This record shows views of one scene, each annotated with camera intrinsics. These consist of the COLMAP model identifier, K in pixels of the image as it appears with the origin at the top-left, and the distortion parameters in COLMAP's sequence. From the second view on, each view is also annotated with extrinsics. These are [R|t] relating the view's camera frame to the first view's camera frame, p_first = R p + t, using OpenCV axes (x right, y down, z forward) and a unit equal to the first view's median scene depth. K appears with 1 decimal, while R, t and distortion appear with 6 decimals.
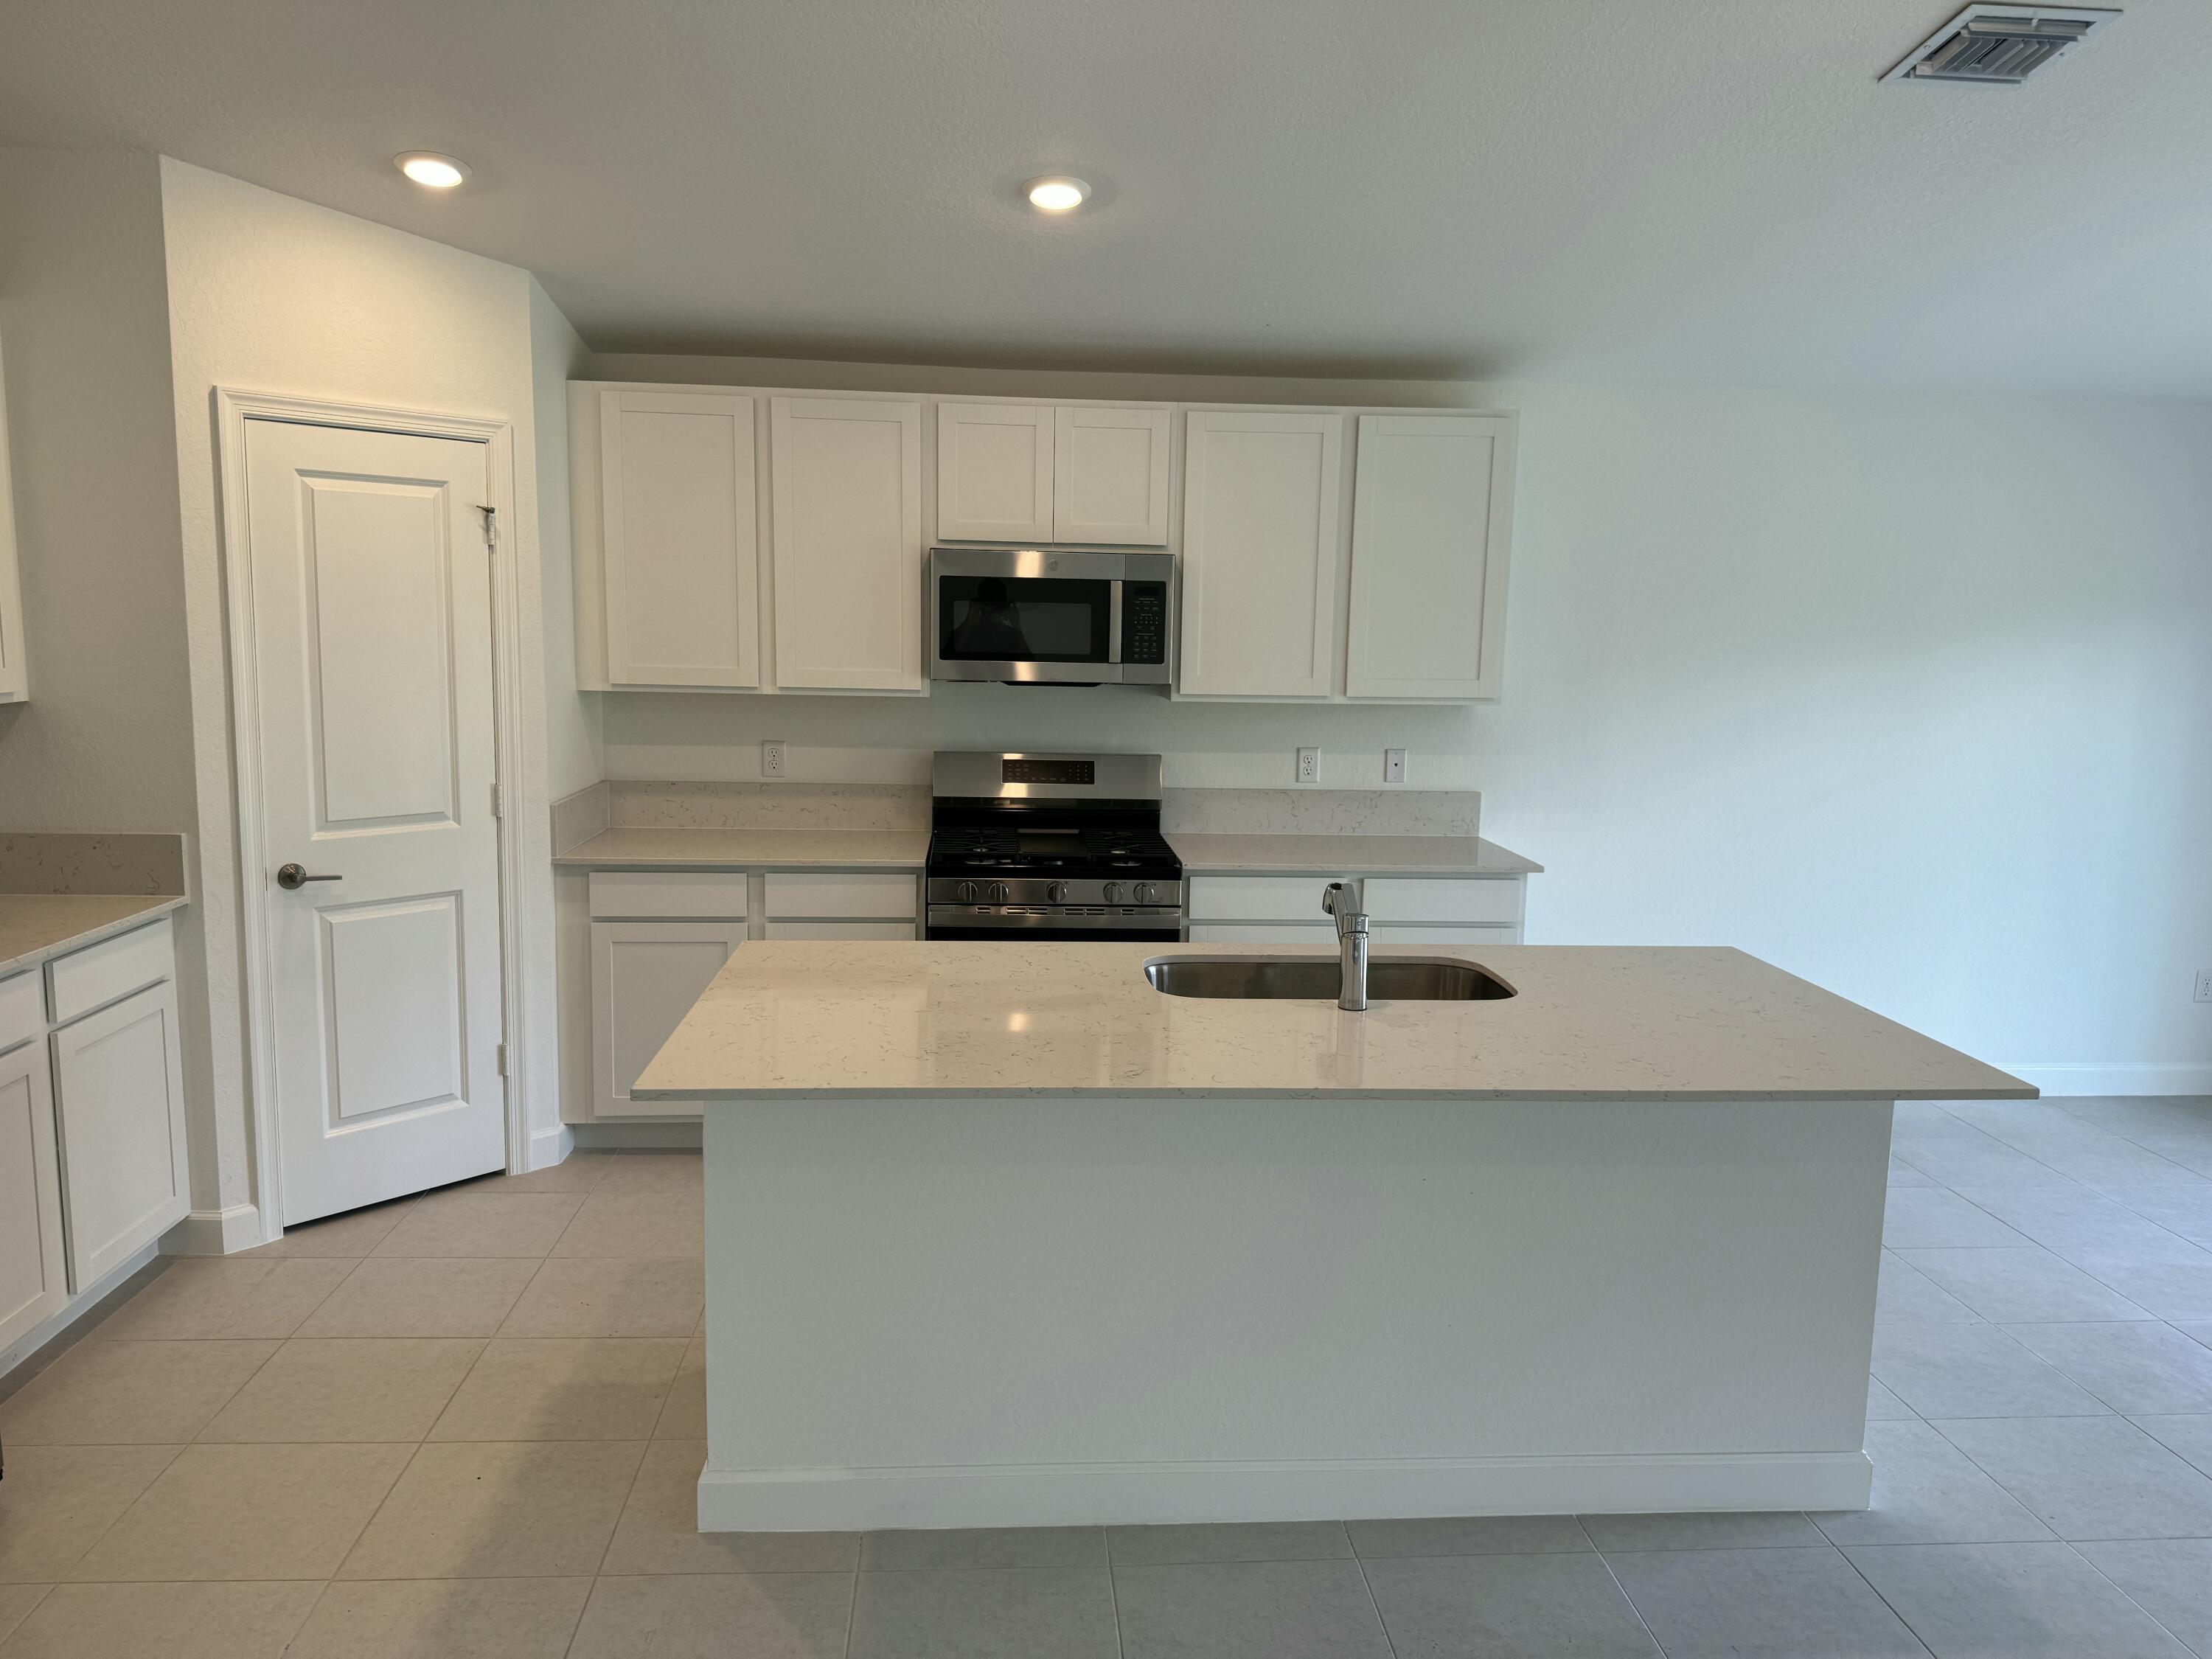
lens RADIAL K [[1571.9, 0, 1111.9], [0, 1571.9, 828.4], [0, 0, 1]] dist [0.039566, -0.036607]
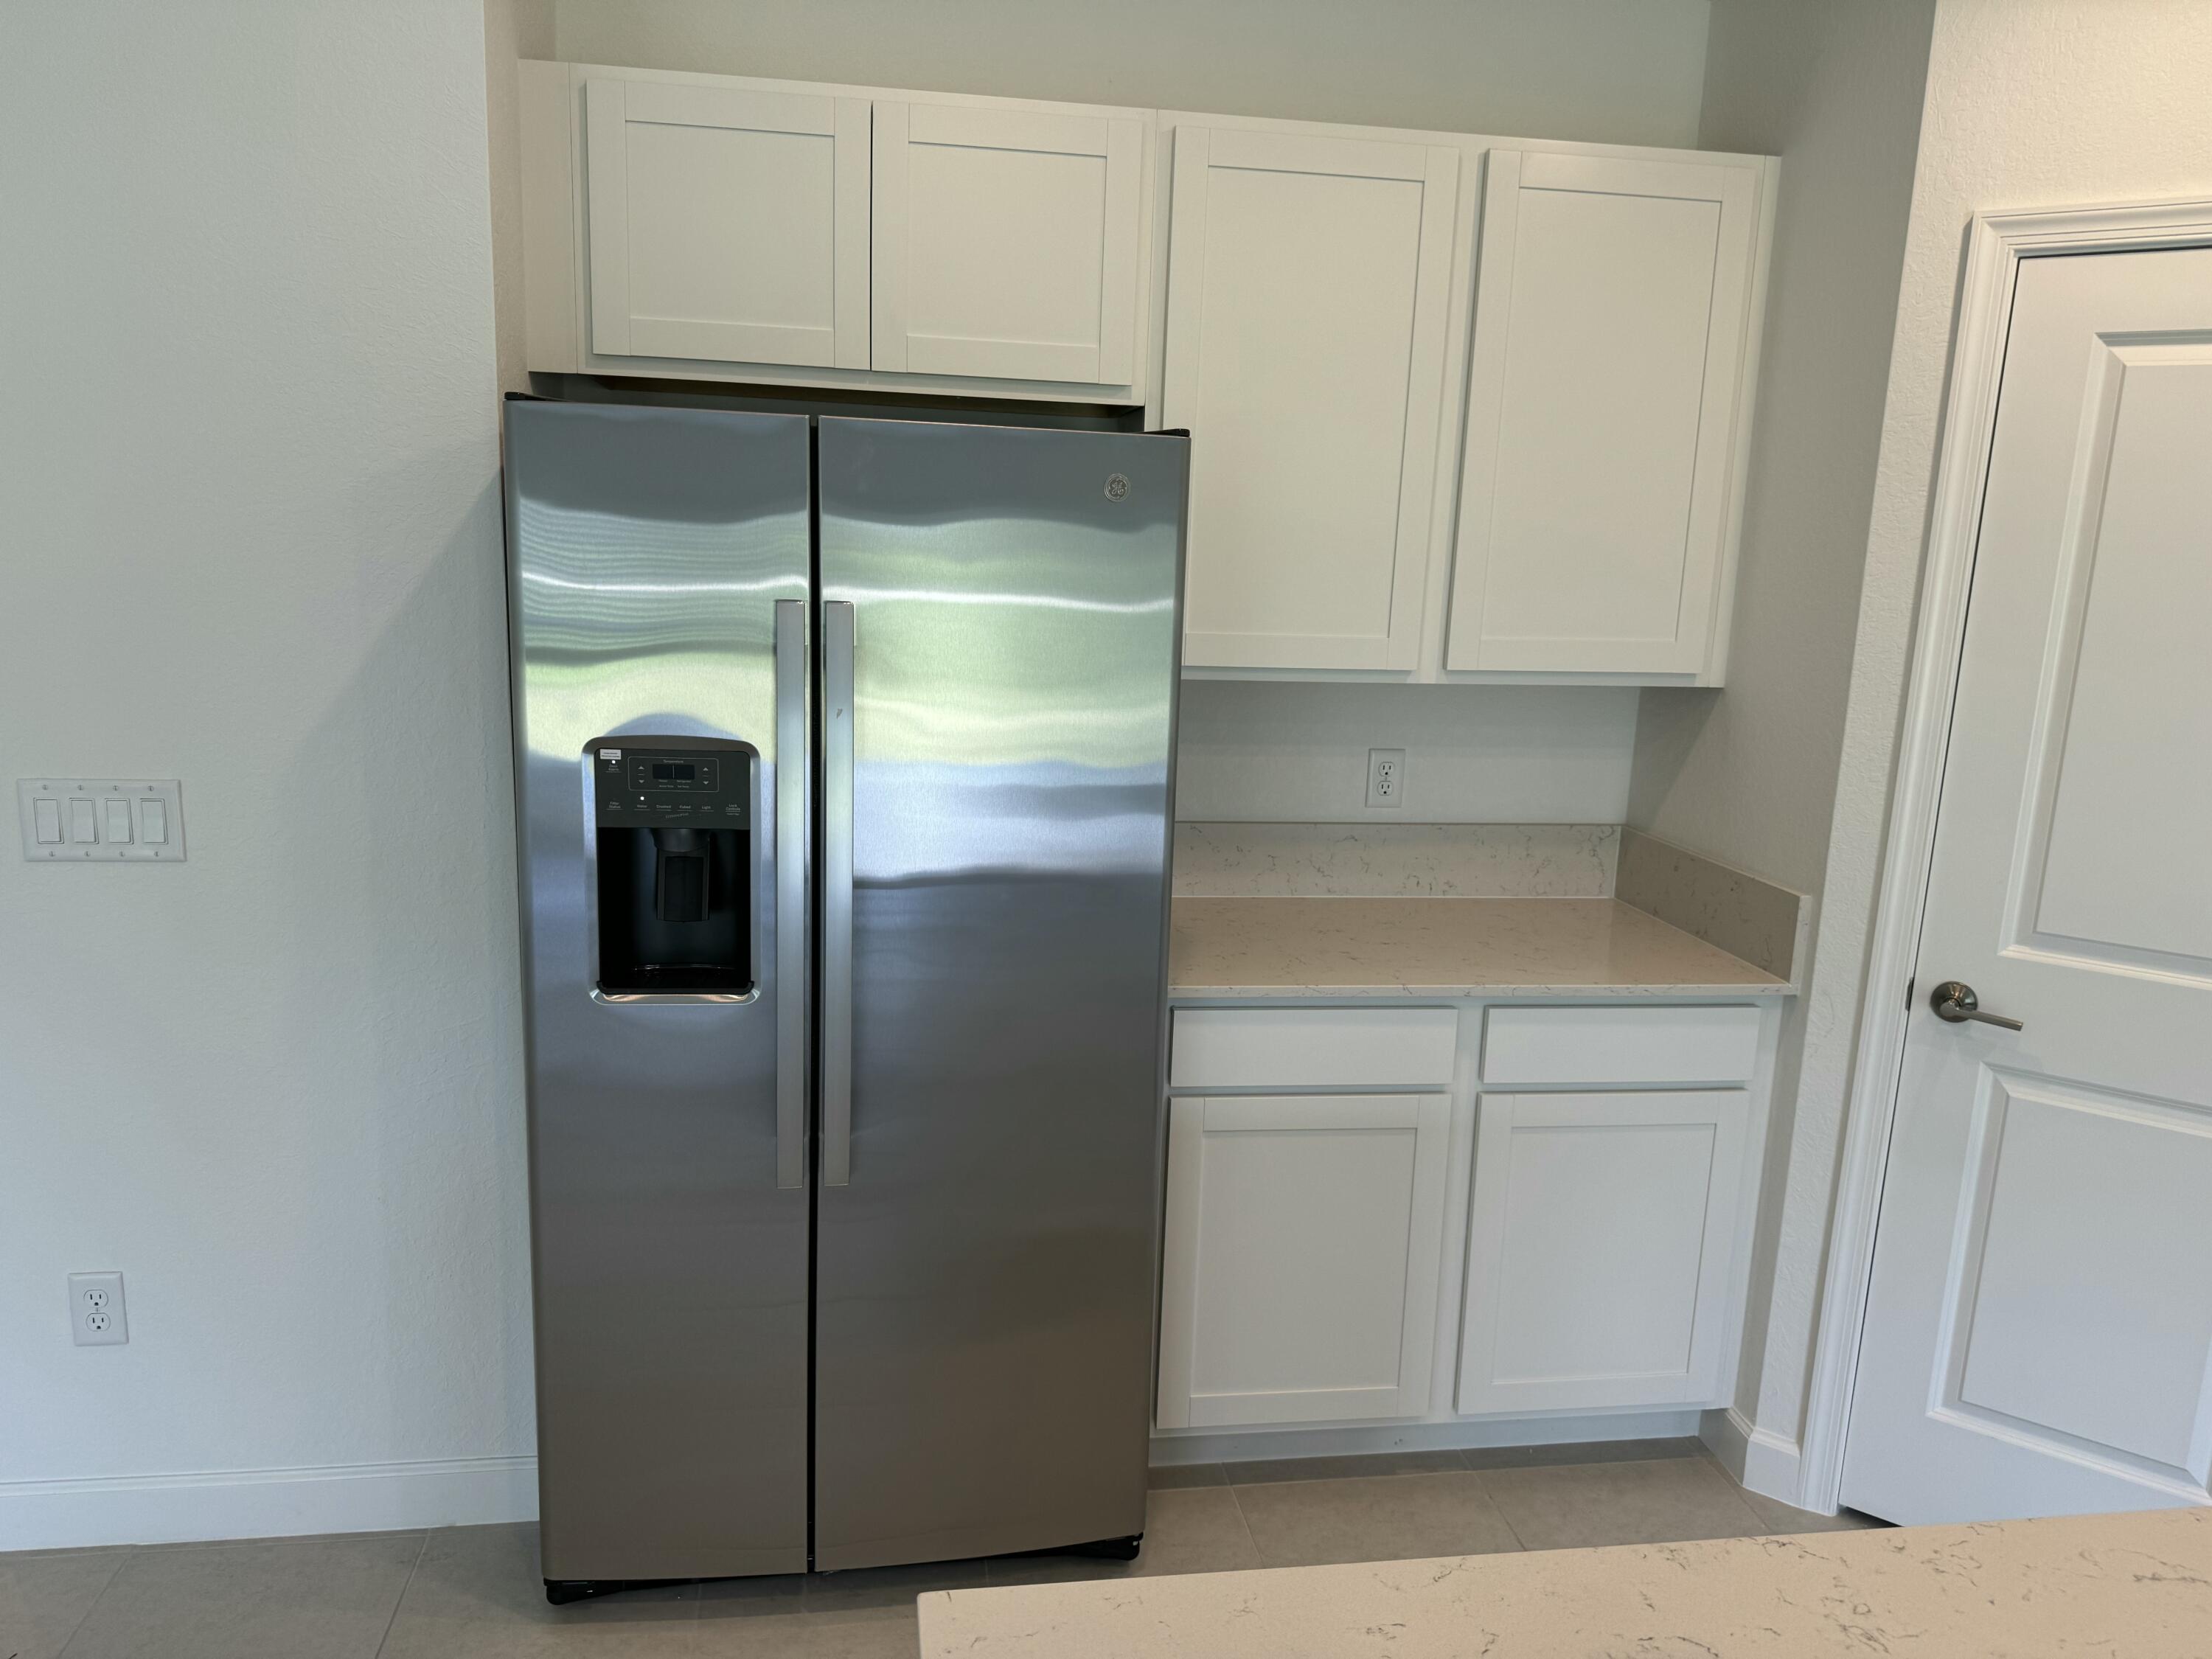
lens RADIAL K [[1539.2, 0, 1044.0], [0, 1539.2, 830.8], [0, 0, 1]] dist [0.003518, -0.020968]
pose [[0.058717, 0.168658, -0.983924, 0.040786], [-0.168696, 0.973126, 0.156740, -0.061023], [0.983918, 0.156780, 0.085591, 0.510626]]
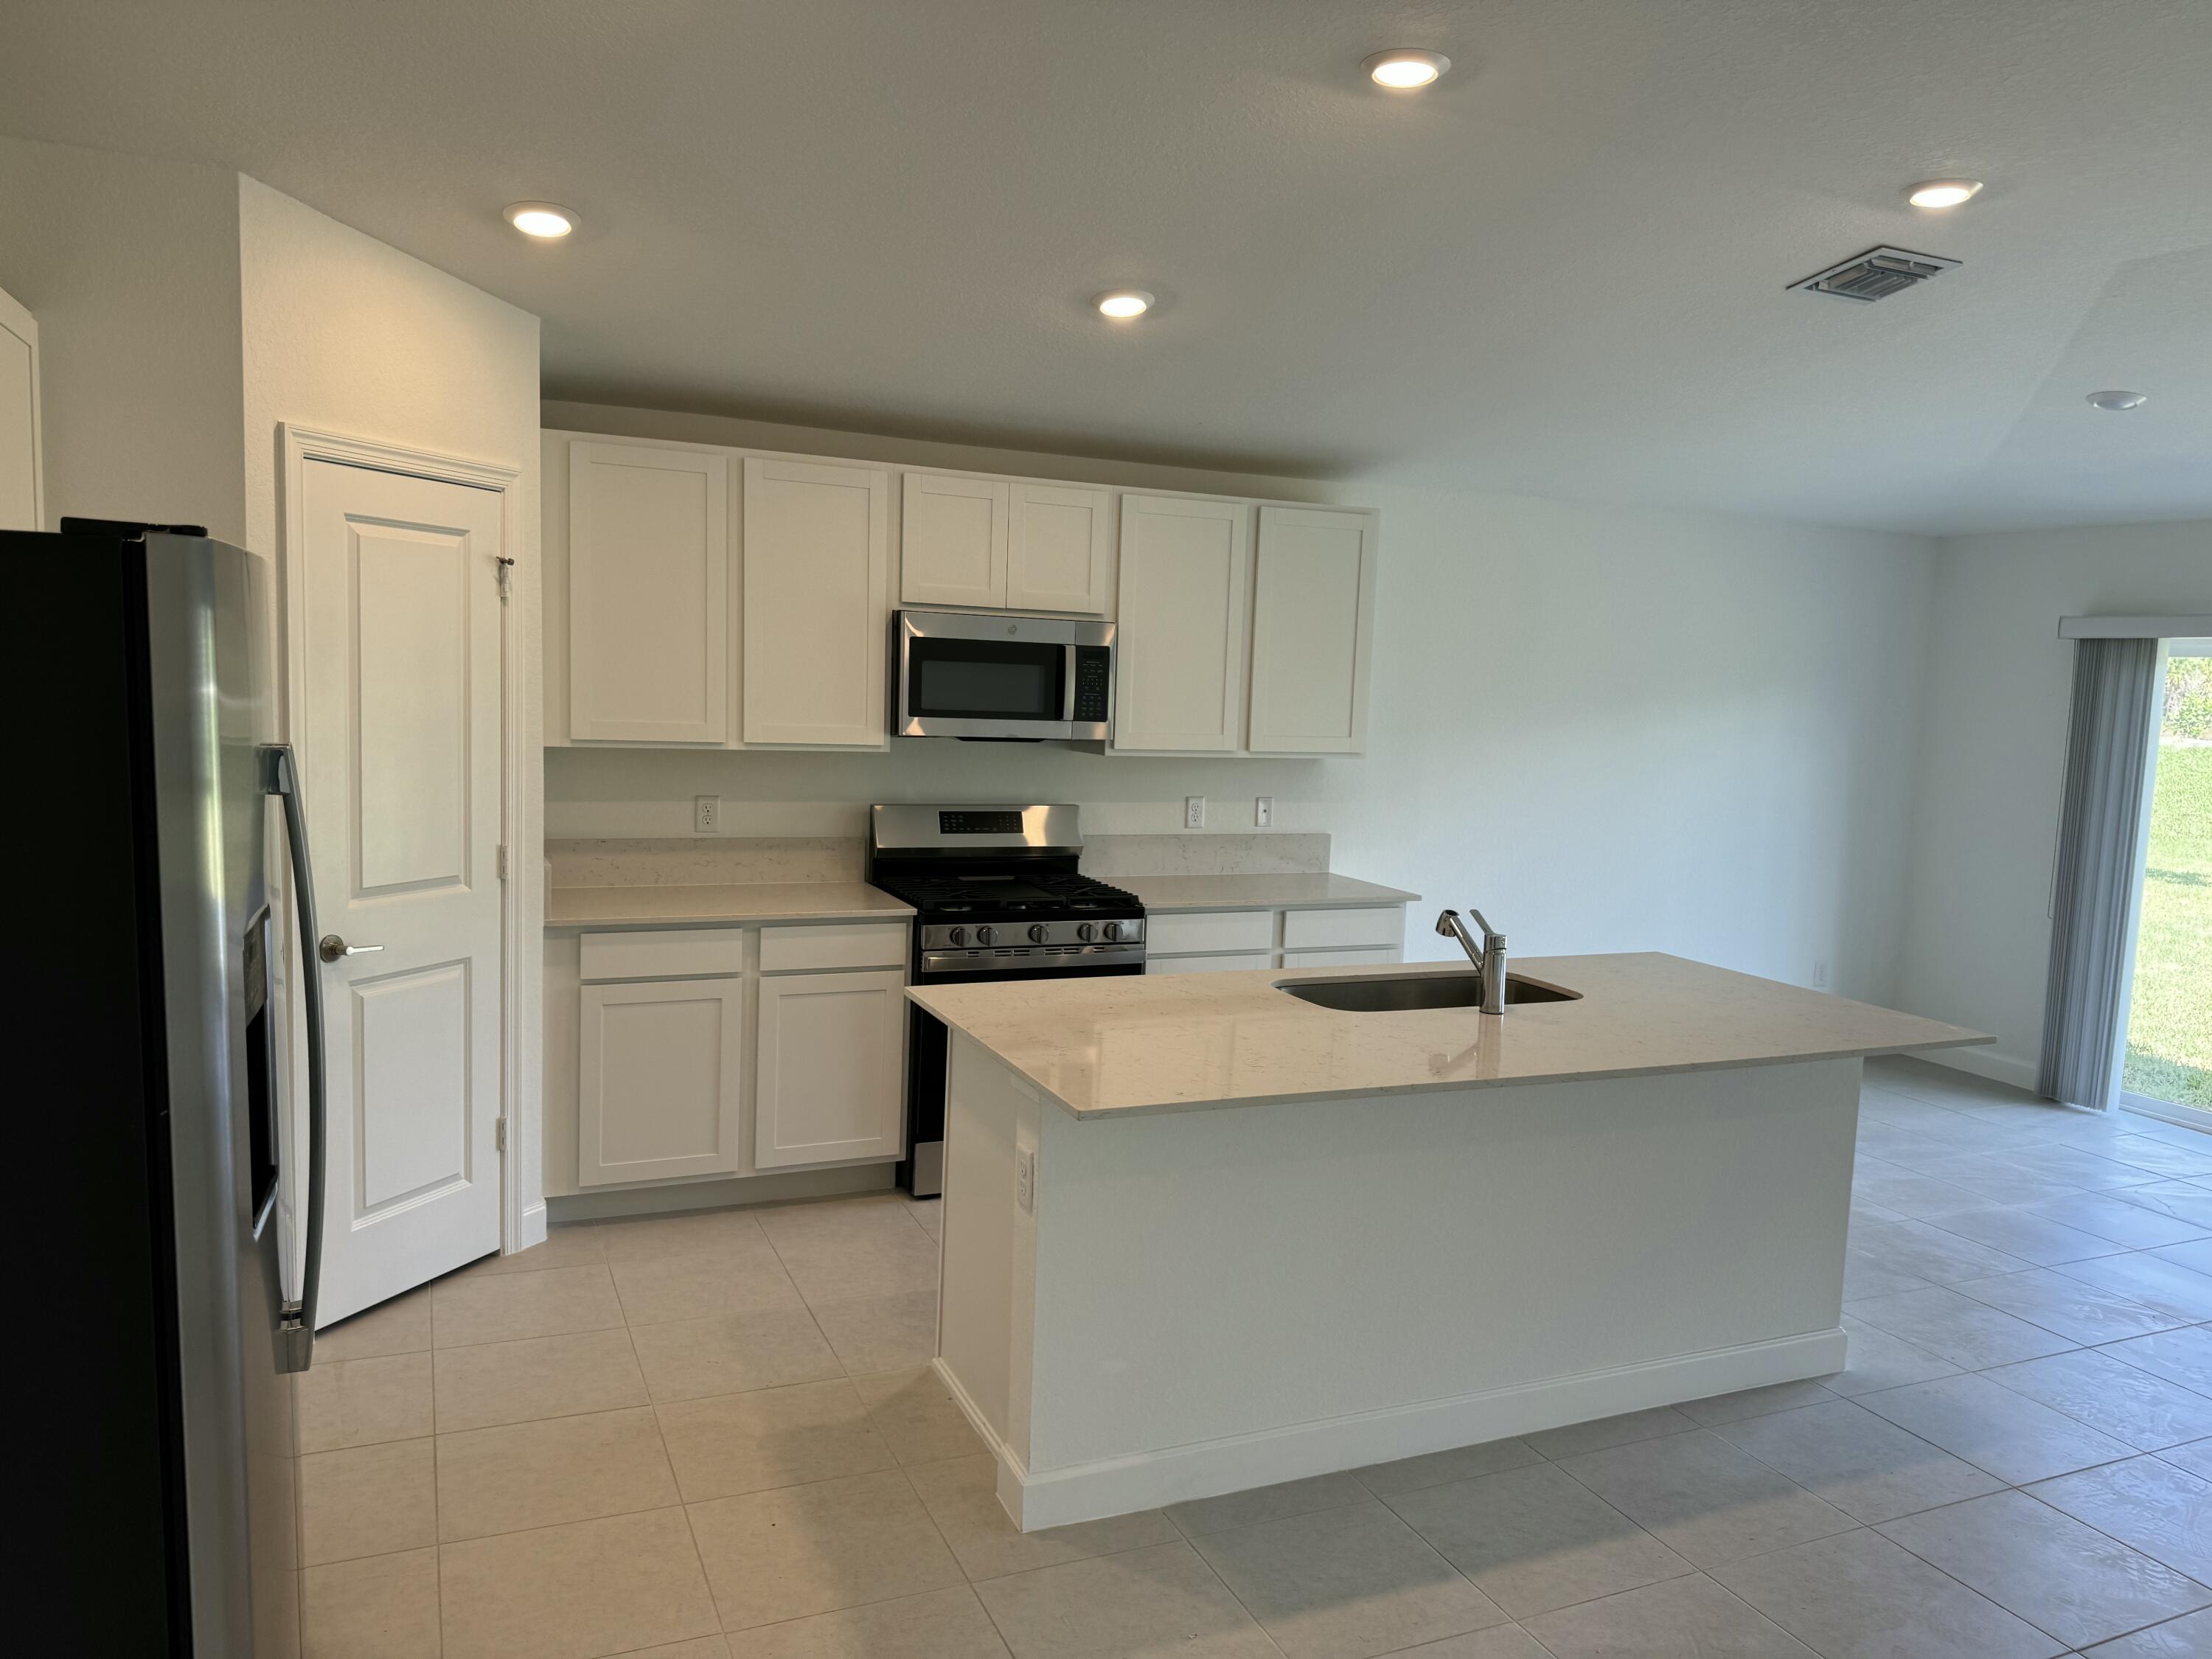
lens RADIAL K [[1567.8, 0, 1131.1], [0, 1567.8, 838.9], [0, 0, 1]] dist [0.046885, -0.036397]
pose [[0.939203, -0.020896, 0.342726, -0.344104], [0.028690, 0.999432, -0.017685, -0.003749], [-0.342161, 0.026442, 0.939269, -0.028722]]
